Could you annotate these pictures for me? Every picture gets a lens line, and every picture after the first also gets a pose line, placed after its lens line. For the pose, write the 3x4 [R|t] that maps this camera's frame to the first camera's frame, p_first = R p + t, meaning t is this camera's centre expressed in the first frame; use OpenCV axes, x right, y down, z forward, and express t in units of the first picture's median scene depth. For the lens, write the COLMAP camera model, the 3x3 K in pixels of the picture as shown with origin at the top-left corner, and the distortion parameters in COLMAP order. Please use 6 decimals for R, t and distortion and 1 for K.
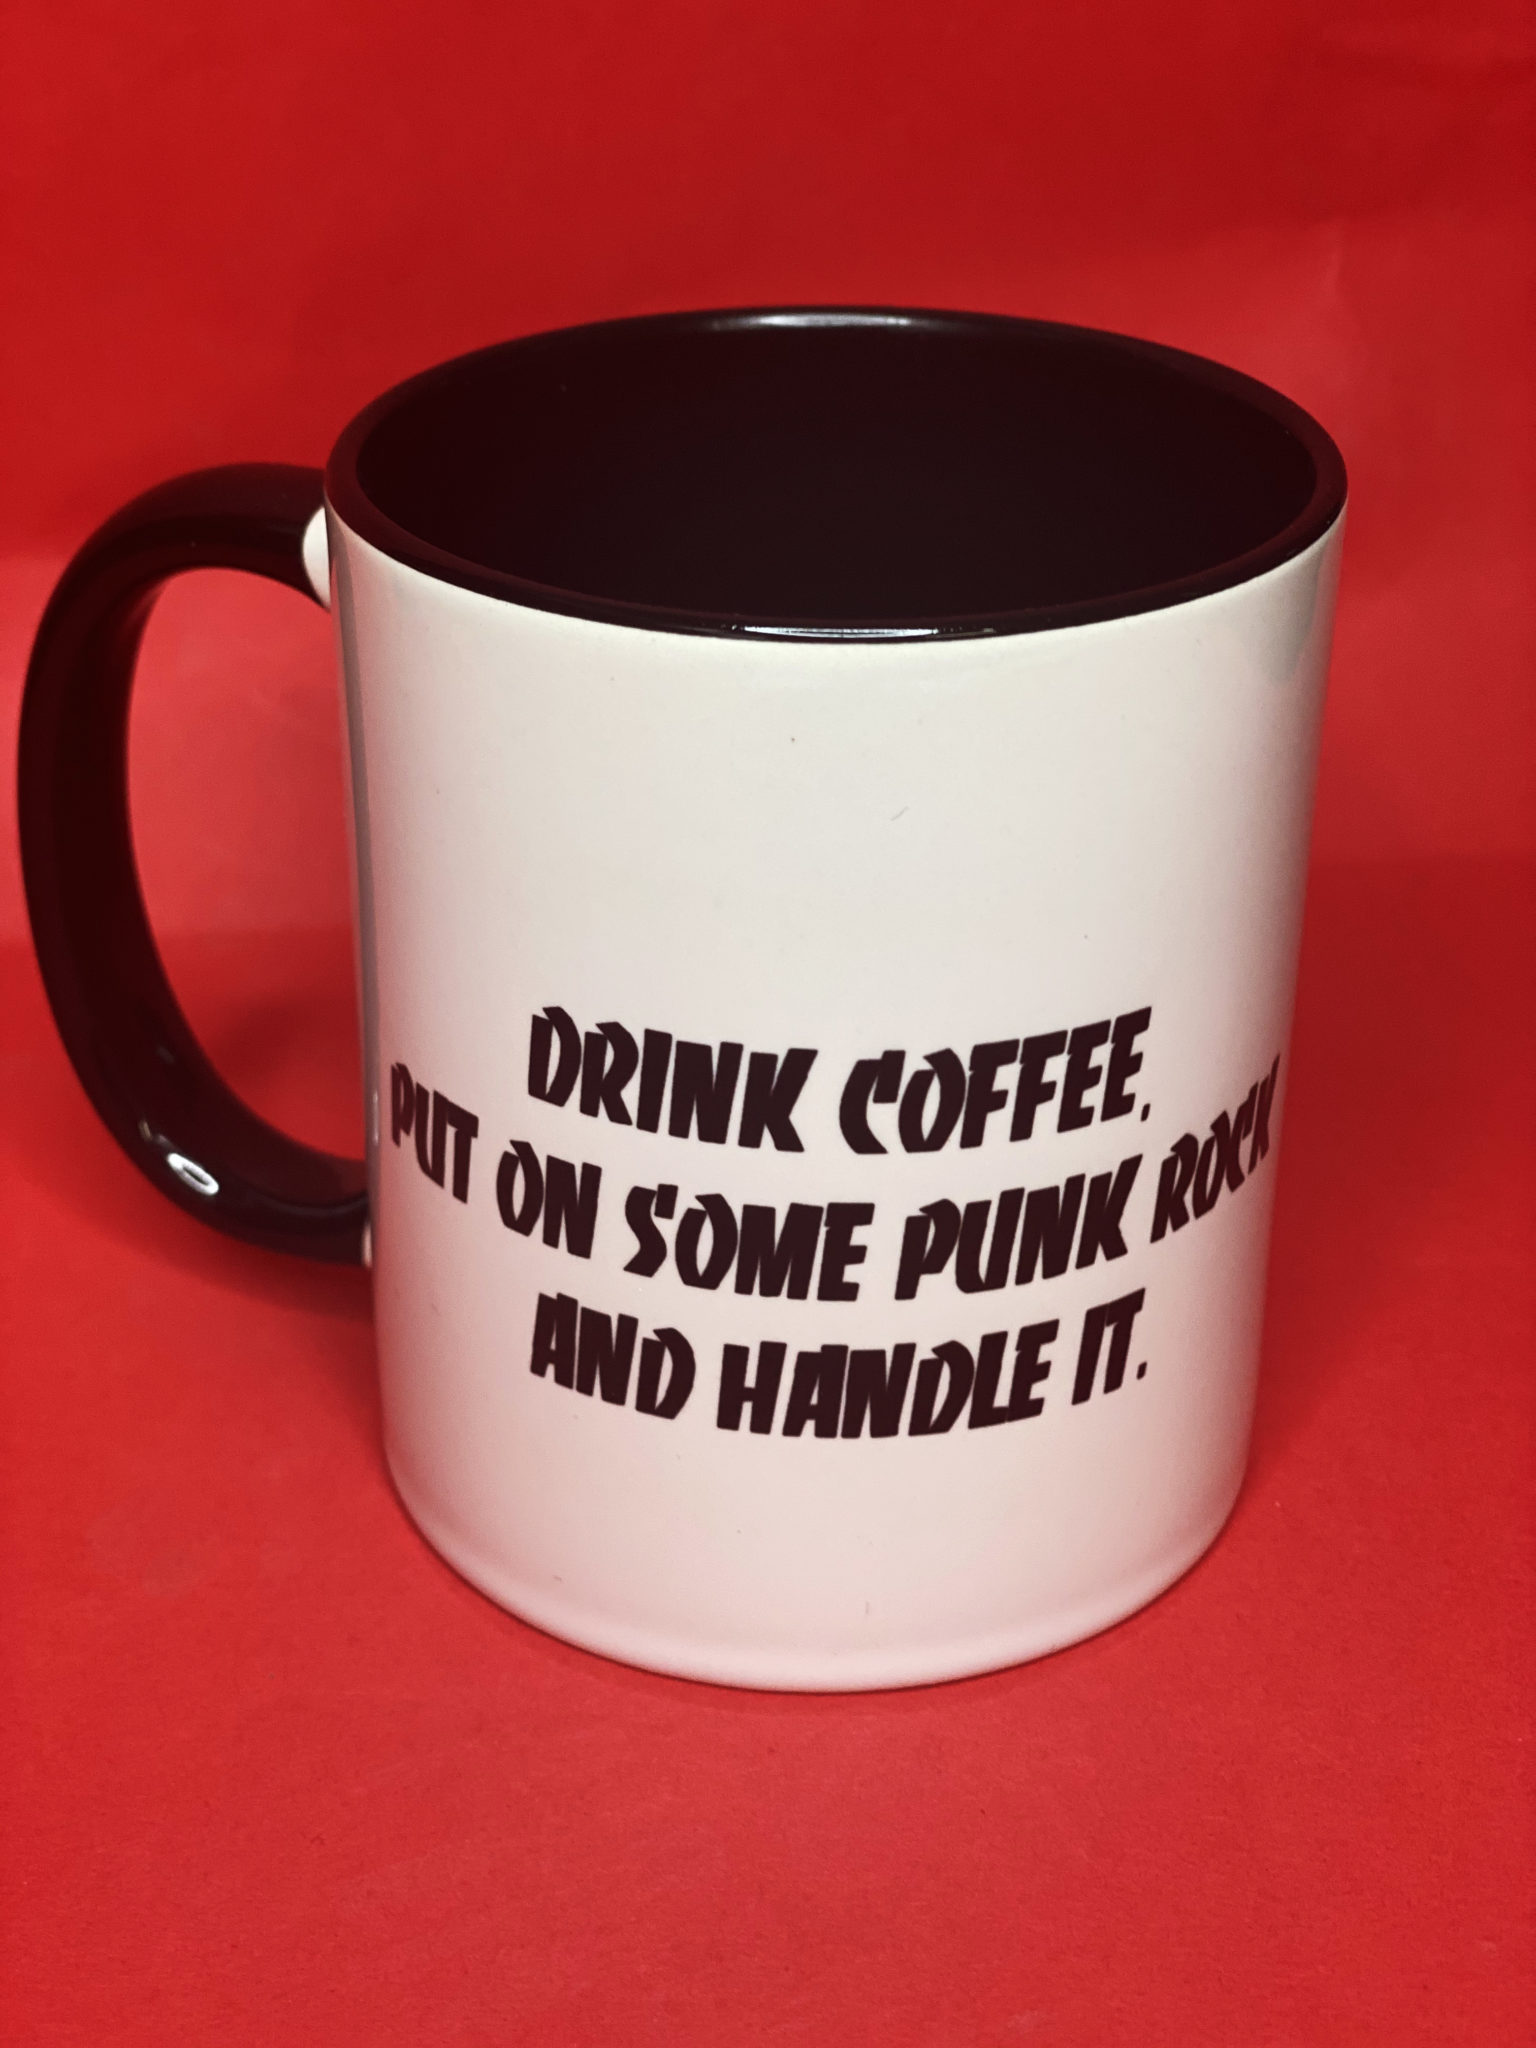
lens RADIAL K [[3671.3, 0, 768.0], [0, 3671.3, 1024.0], [0, 0, 1]] dist [0.017212, 0.126916]
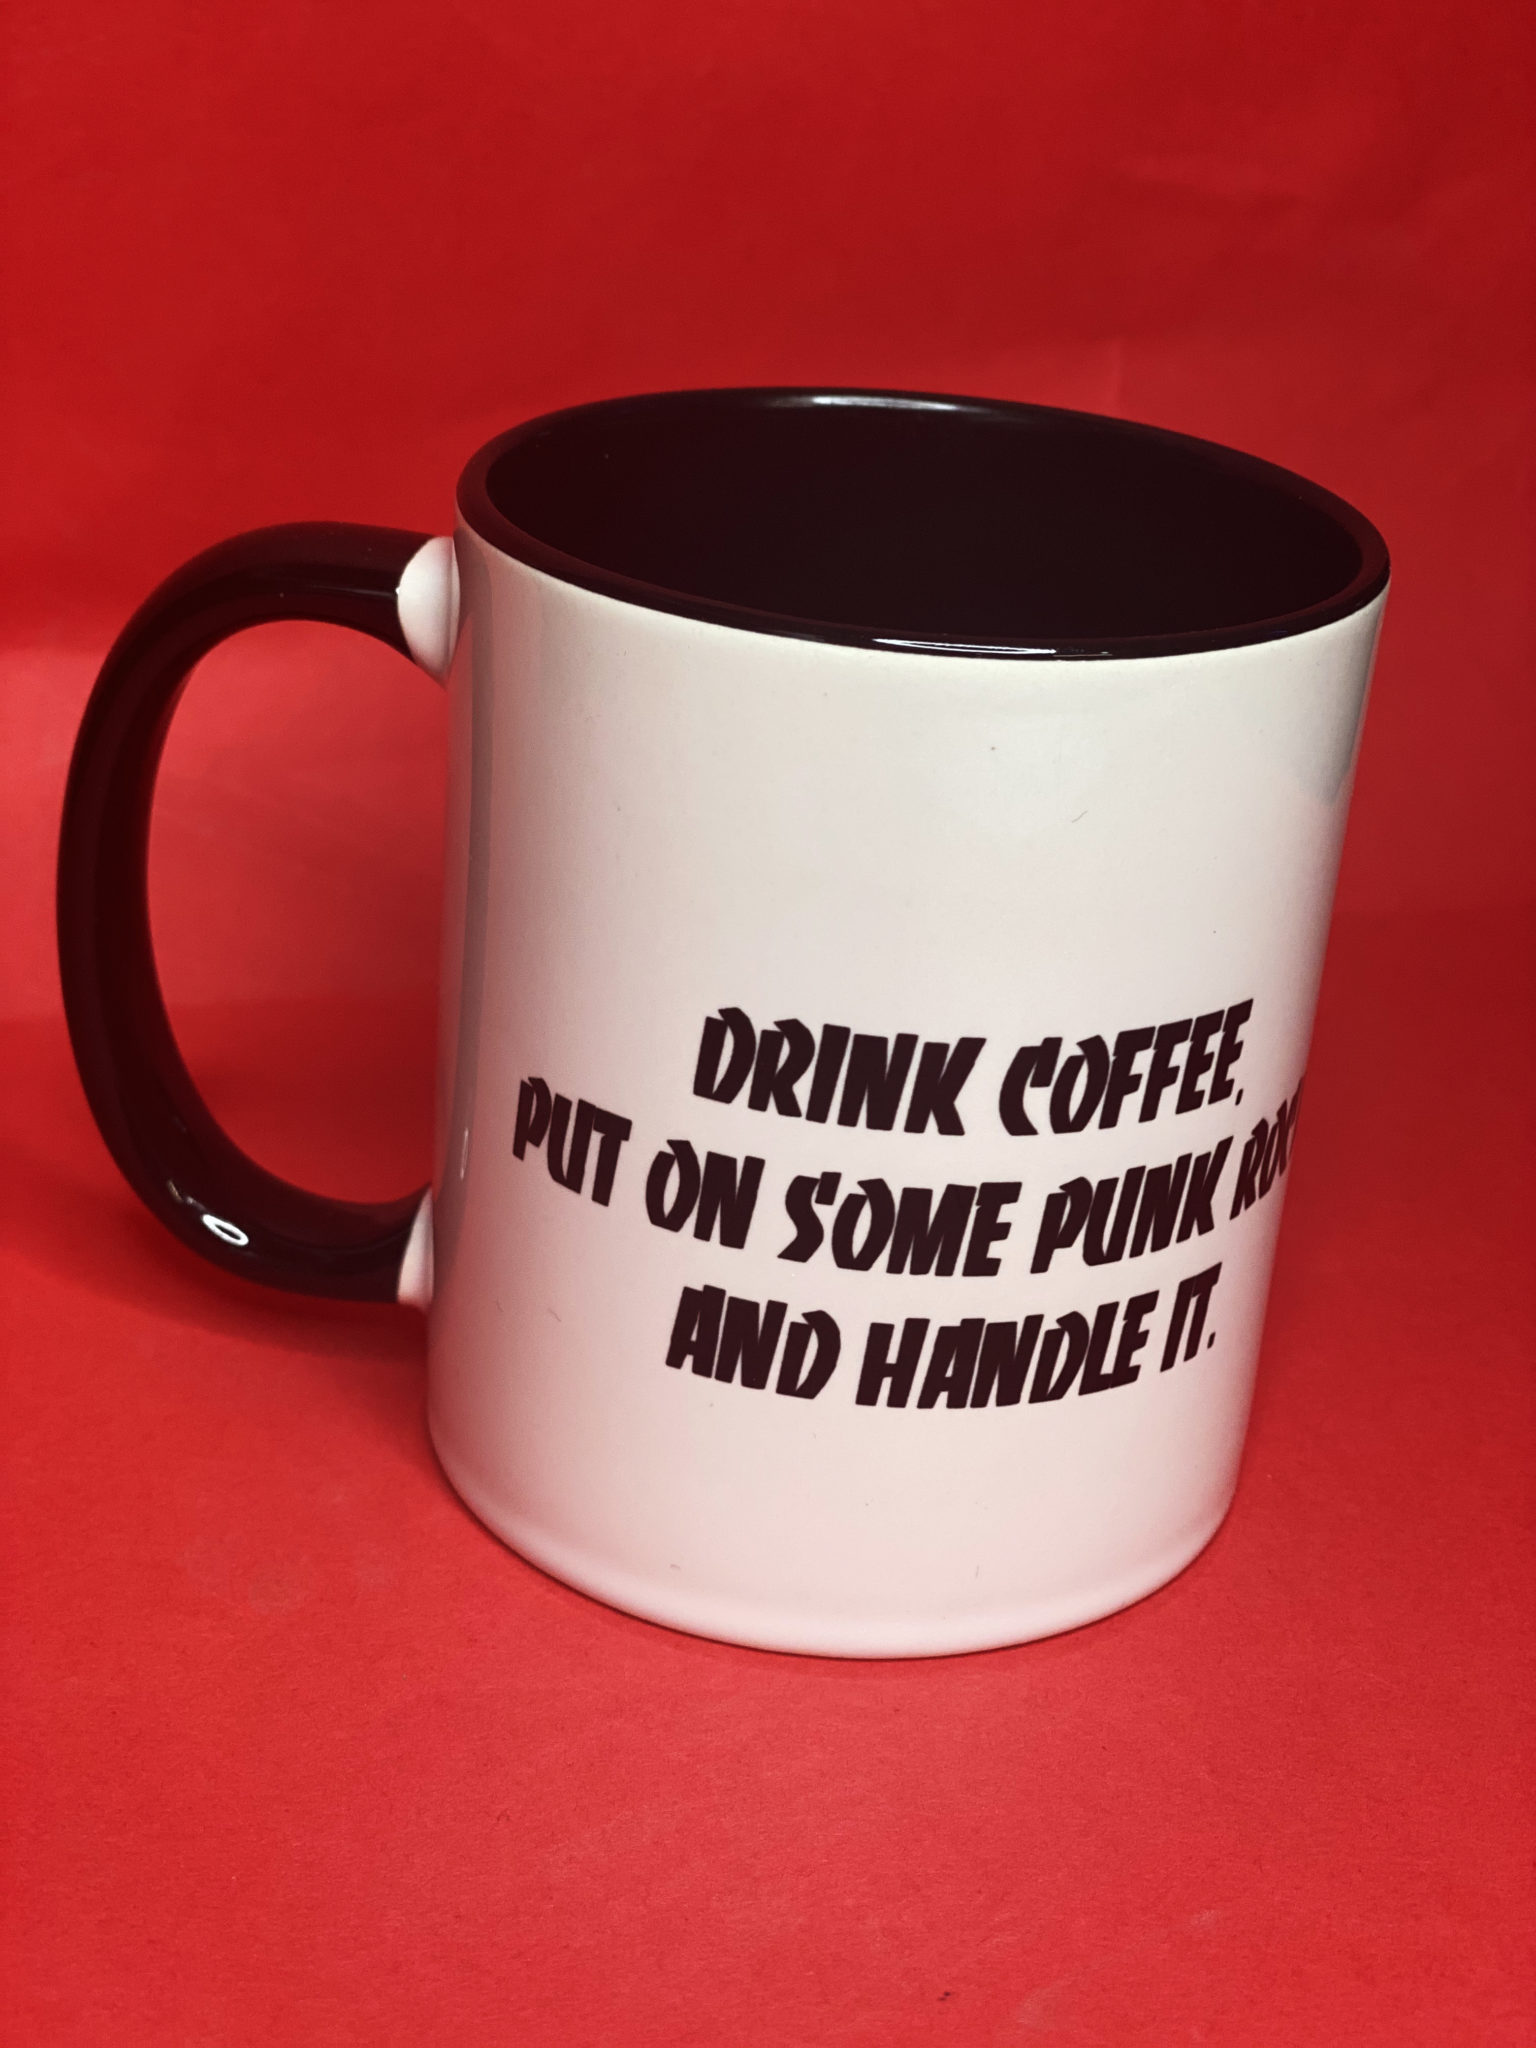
lens RADIAL K [[3671.3, 0, 768.0], [0, 3671.3, 1024.0], [0, 0, 1]] dist [0.017212, 0.126916]
pose [[0.968233, -0.015973, 0.249540, -0.310768], [0.033859, 0.997141, -0.067549, 0.071791], [-0.247747, 0.073852, 0.966006, -0.042394]]
